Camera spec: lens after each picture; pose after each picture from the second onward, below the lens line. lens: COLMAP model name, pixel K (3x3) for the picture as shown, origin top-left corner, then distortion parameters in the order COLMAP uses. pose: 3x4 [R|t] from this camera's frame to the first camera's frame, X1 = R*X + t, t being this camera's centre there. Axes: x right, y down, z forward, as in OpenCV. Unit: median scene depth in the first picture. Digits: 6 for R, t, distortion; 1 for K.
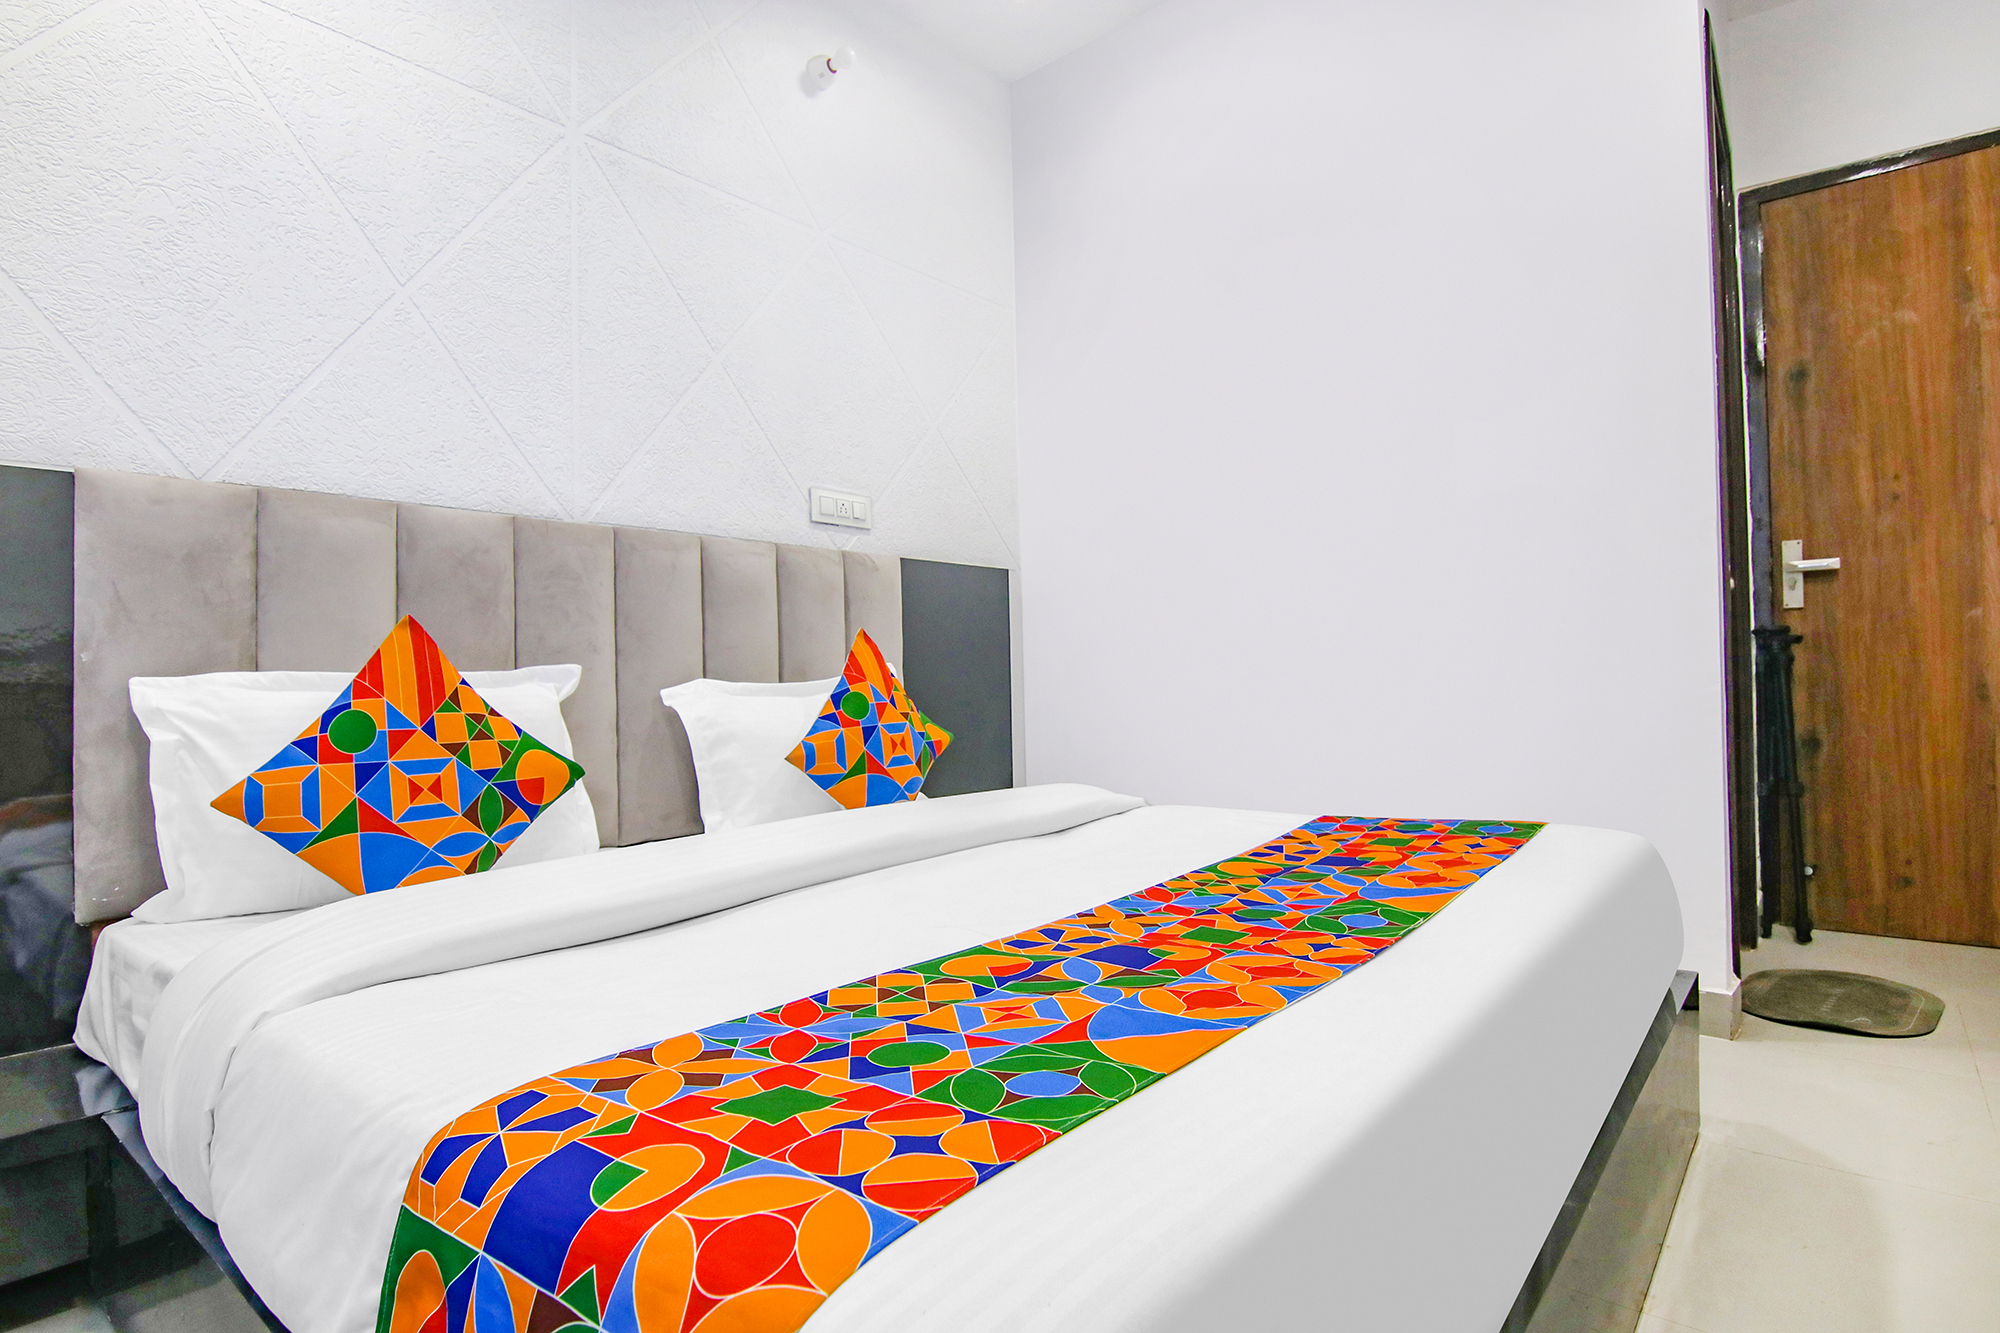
lens RADIAL K [[1047.5, 0, 942.2], [0, 1047.5, 642.4], [0, 0, 1]] dist [-0.012193, -0.013872]
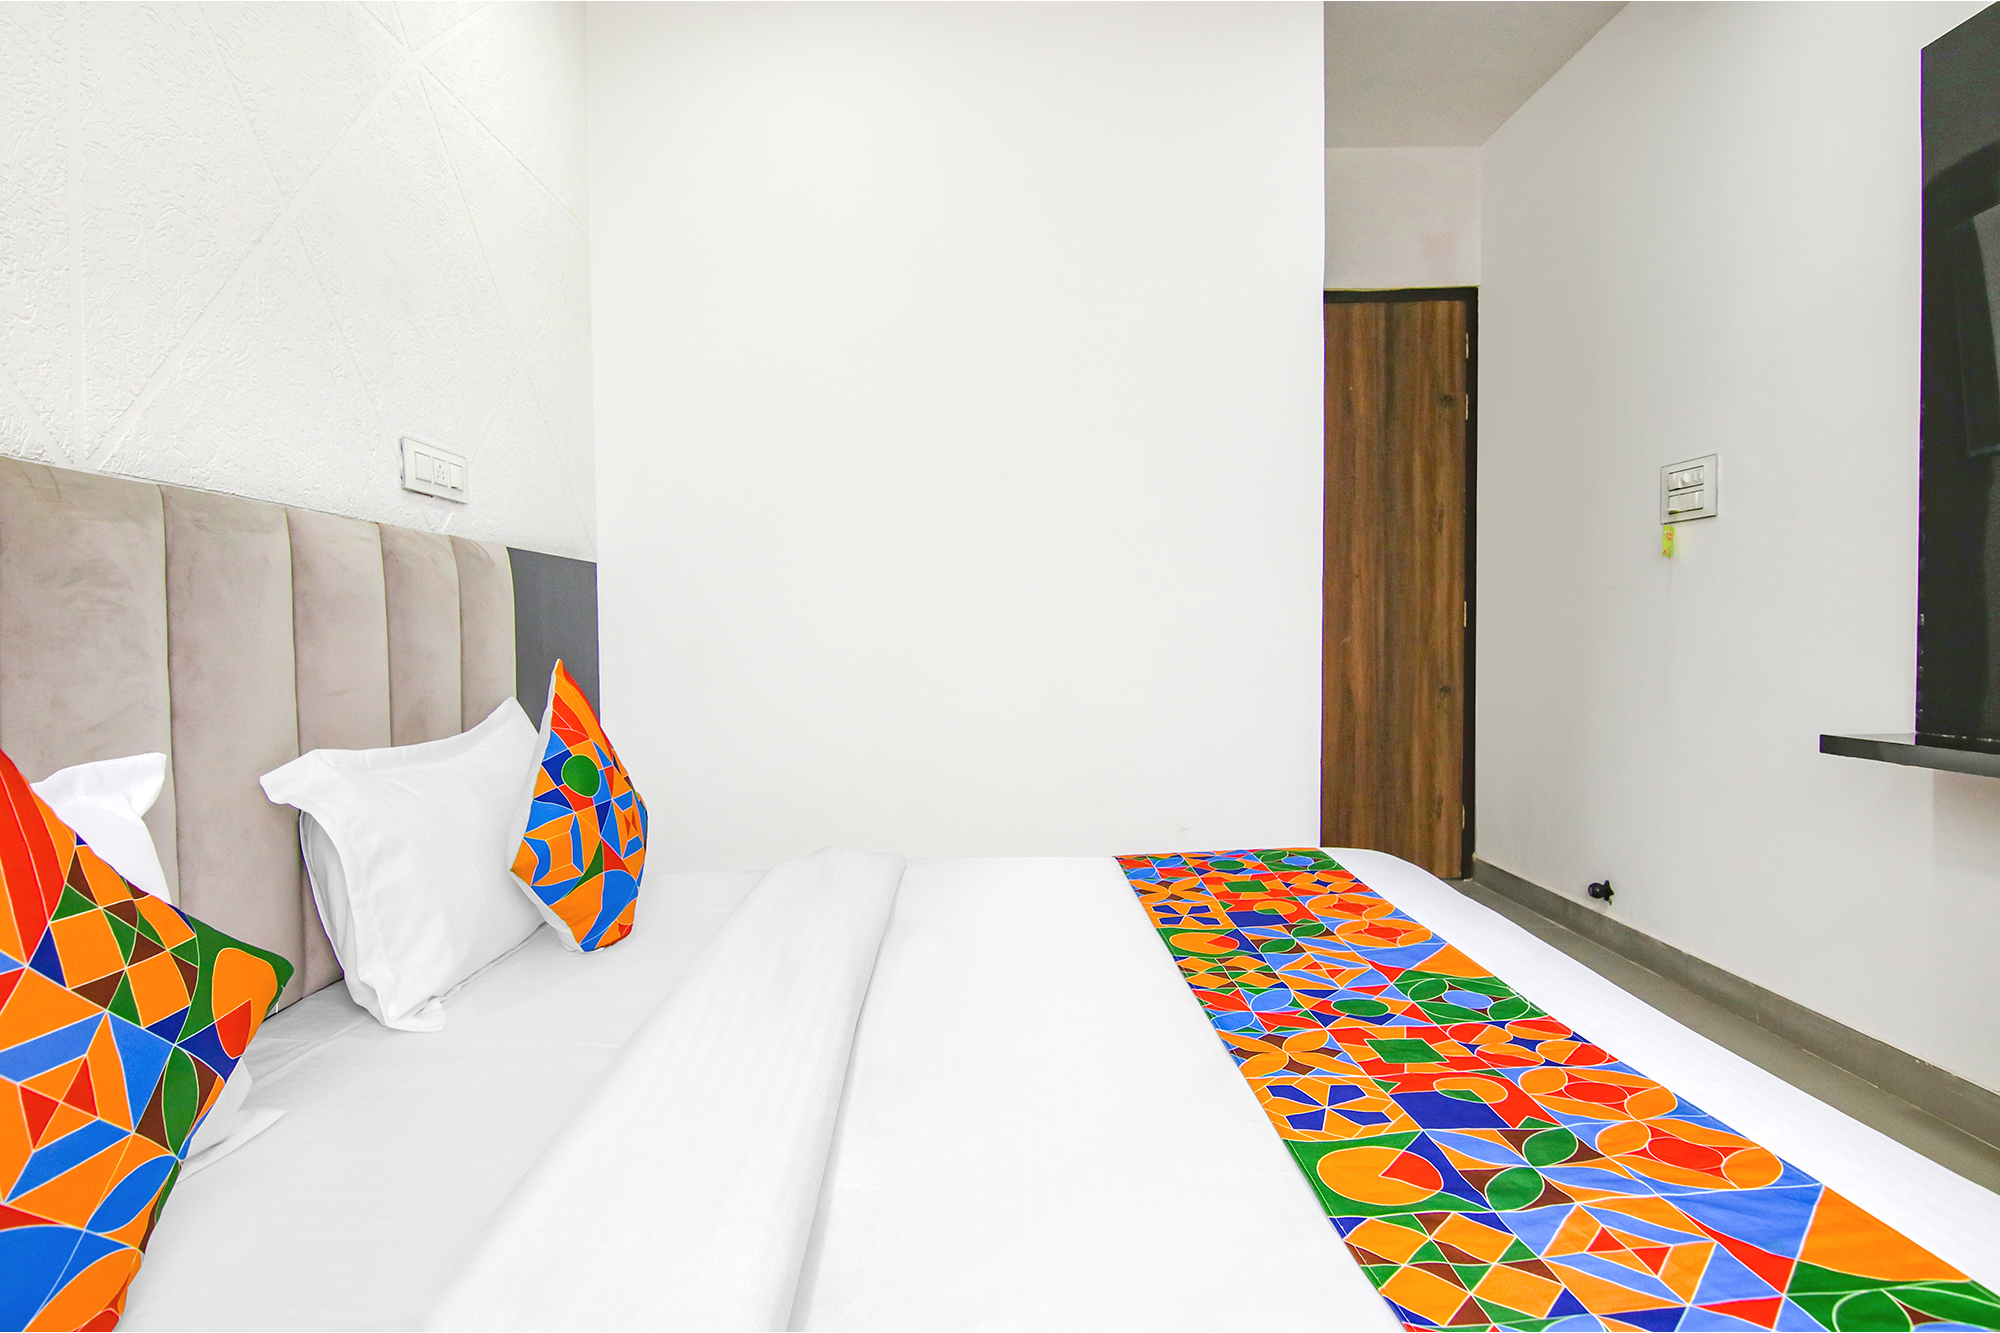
lens RADIAL K [[1047.5, 0, 979.7], [0, 1047.5, 648.4], [0, 0, 1]] dist [-0.012193, -0.013872]
pose [[0.743526, 0.002979, 0.668700, -0.392541], [-0.032813, 0.998948, 0.032034, -0.062149], [-0.667901, -0.045761, 0.742842, 0.337017]]
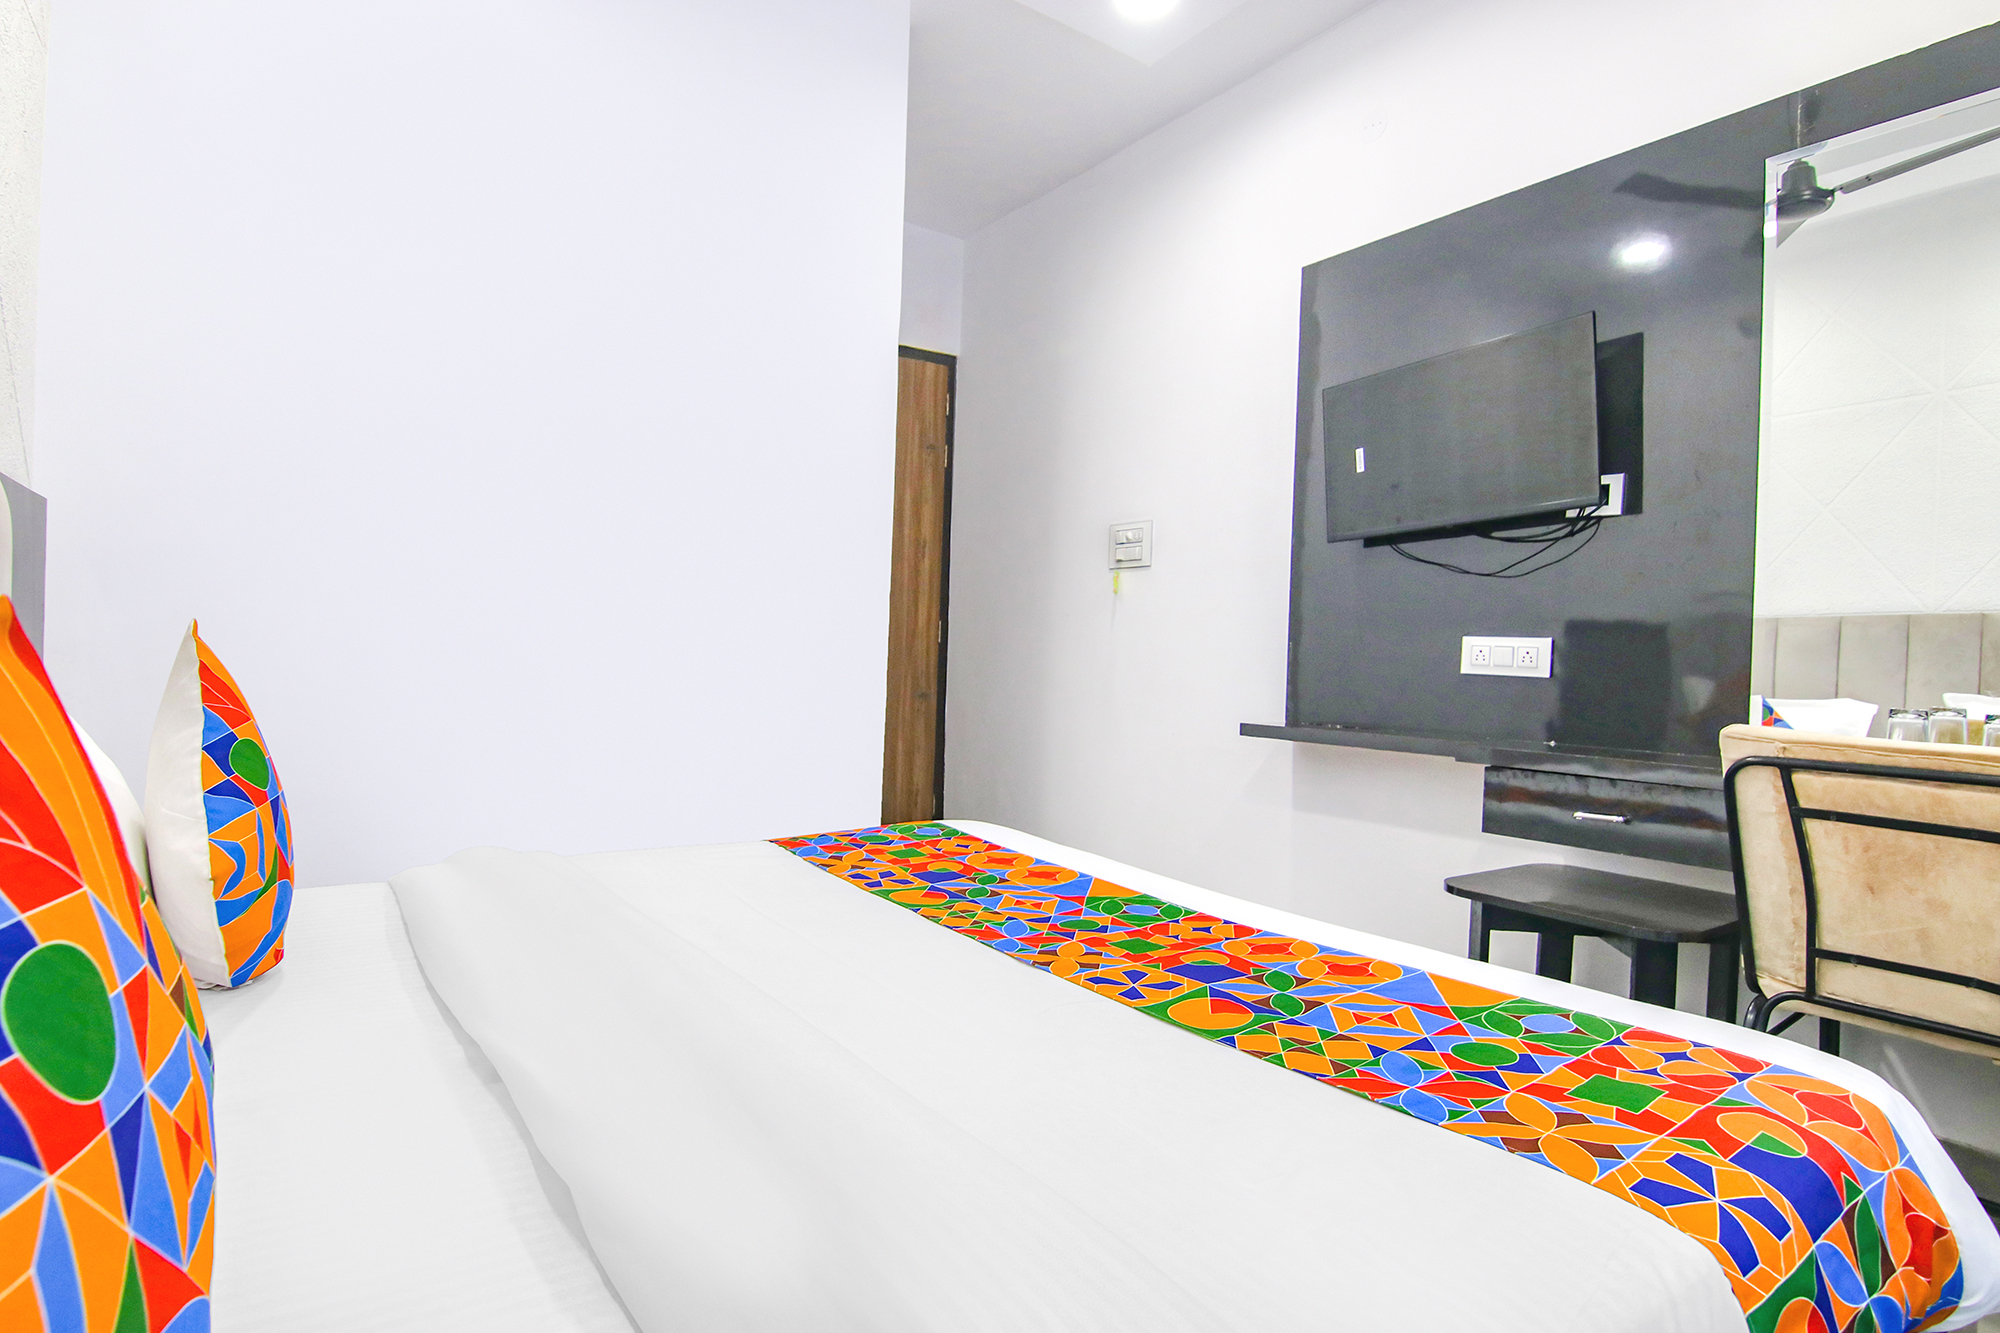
lens RADIAL K [[1047.5, 0, 1004.8], [0, 1047.5, 653.2], [0, 0, 1]] dist [-0.012193, -0.013872]
pose [[0.197156, 0.031721, 0.979859, -0.605279], [-0.078953, 0.996744, -0.016381, -0.024246], [-0.977188, -0.074133, 0.199018, 0.549968]]
